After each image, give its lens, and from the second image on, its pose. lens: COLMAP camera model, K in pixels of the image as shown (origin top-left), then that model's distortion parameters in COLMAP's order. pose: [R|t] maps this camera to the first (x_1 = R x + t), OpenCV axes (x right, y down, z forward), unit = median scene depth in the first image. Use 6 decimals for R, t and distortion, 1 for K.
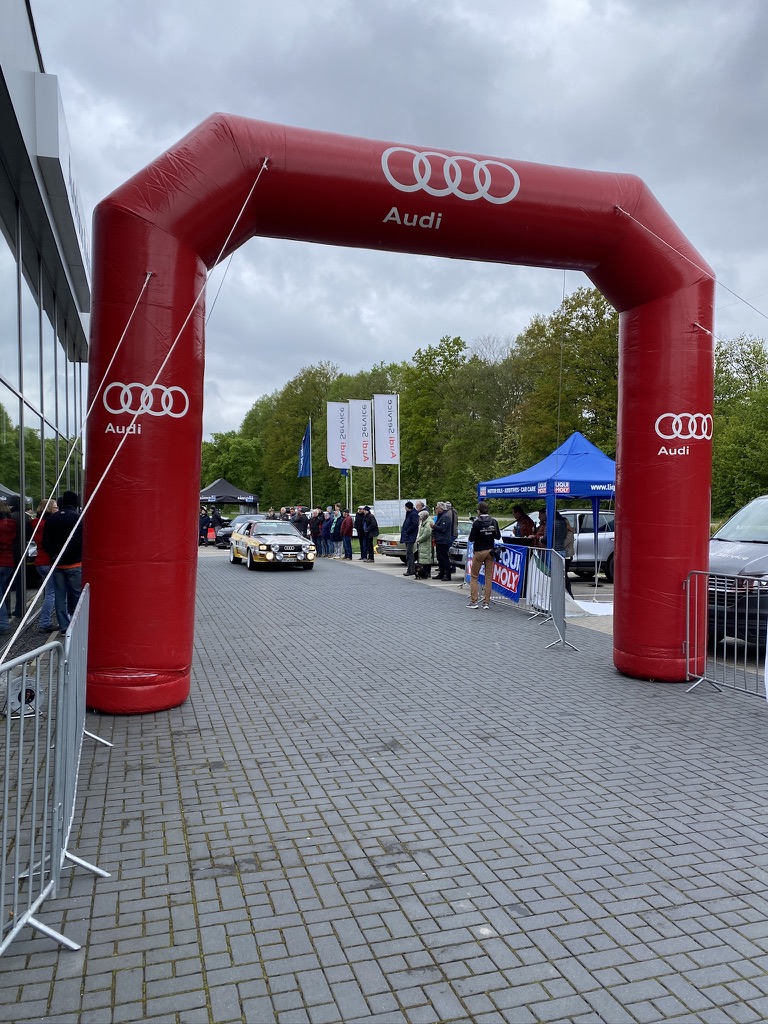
lens RADIAL K [[781.0, 0, 394.6], [0, 781.0, 517.5], [0, 0, 1]] dist [0.037371, -0.038700]
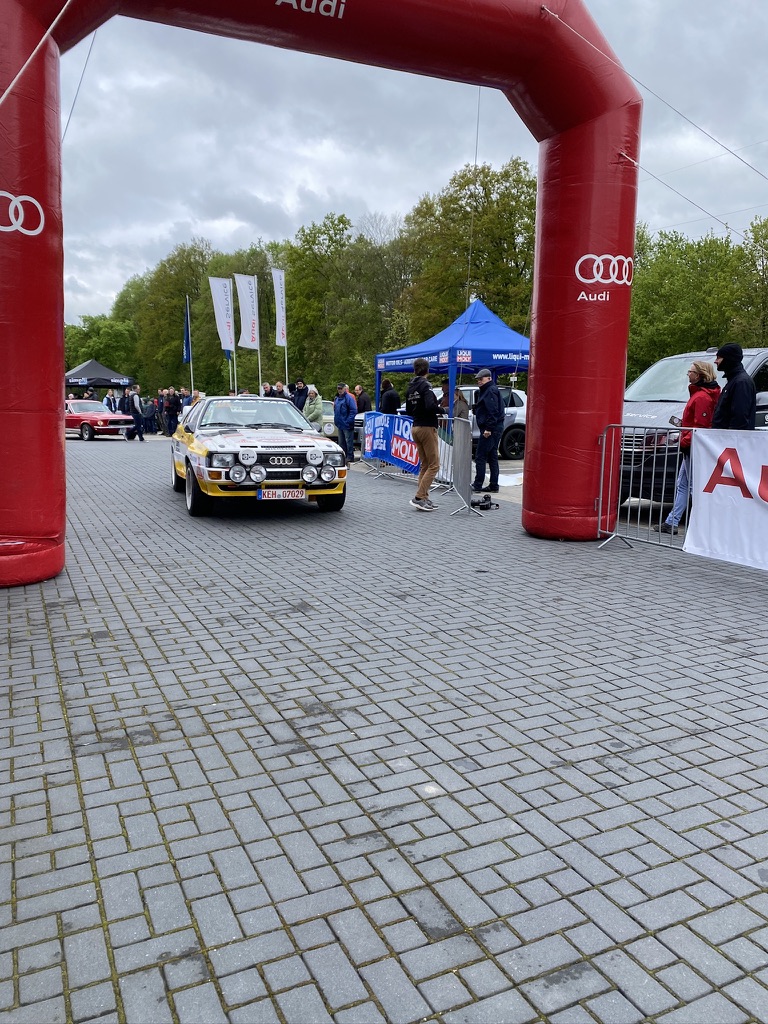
lens RADIAL K [[781.0, 0, 386.8], [0, 781.0, 513.5], [0, 0, 1]] dist [0.037371, -0.038700]
pose [[0.990974, -0.021797, 0.132268, -0.018398], [0.004029, 0.991088, 0.133145, 0.051058], [-0.133992, -0.131410, 0.982231, 0.092365]]
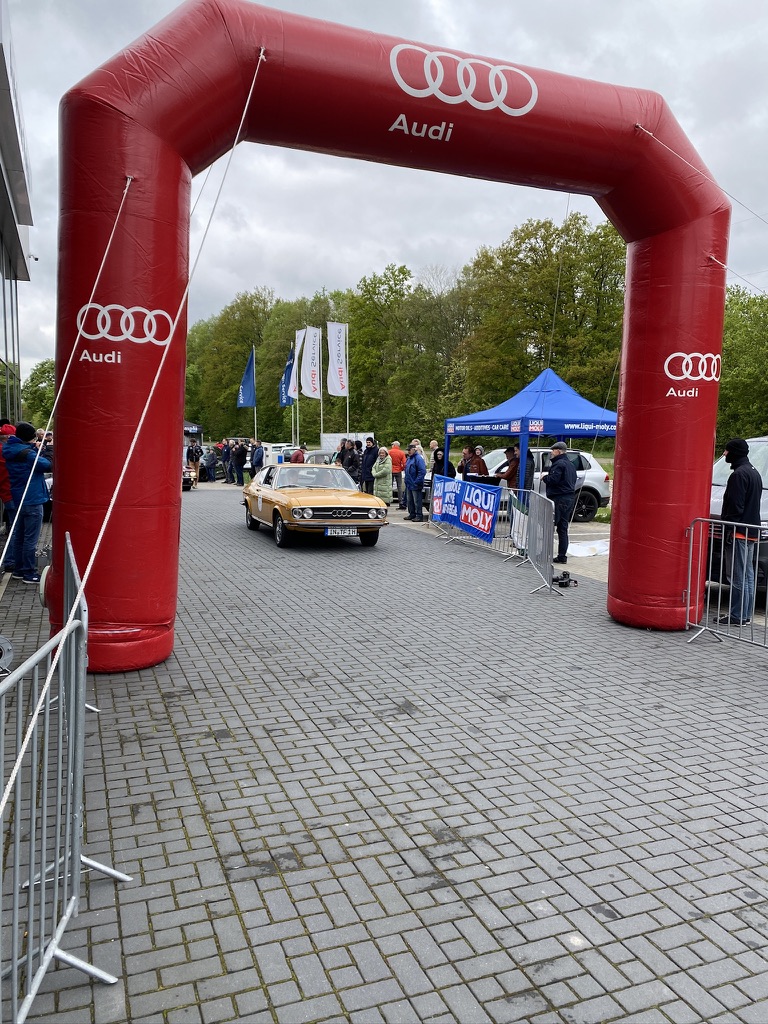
lens RADIAL K [[781.0, 0, 391.5], [0, 781.0, 502.8], [0, 0, 1]] dist [0.037371, -0.038700]
pose [[0.997149, 0.009374, 0.074868, -0.075458], [-0.014455, 0.997607, 0.067618, -0.011831], [-0.074055, -0.068507, 0.994898, 0.074495]]
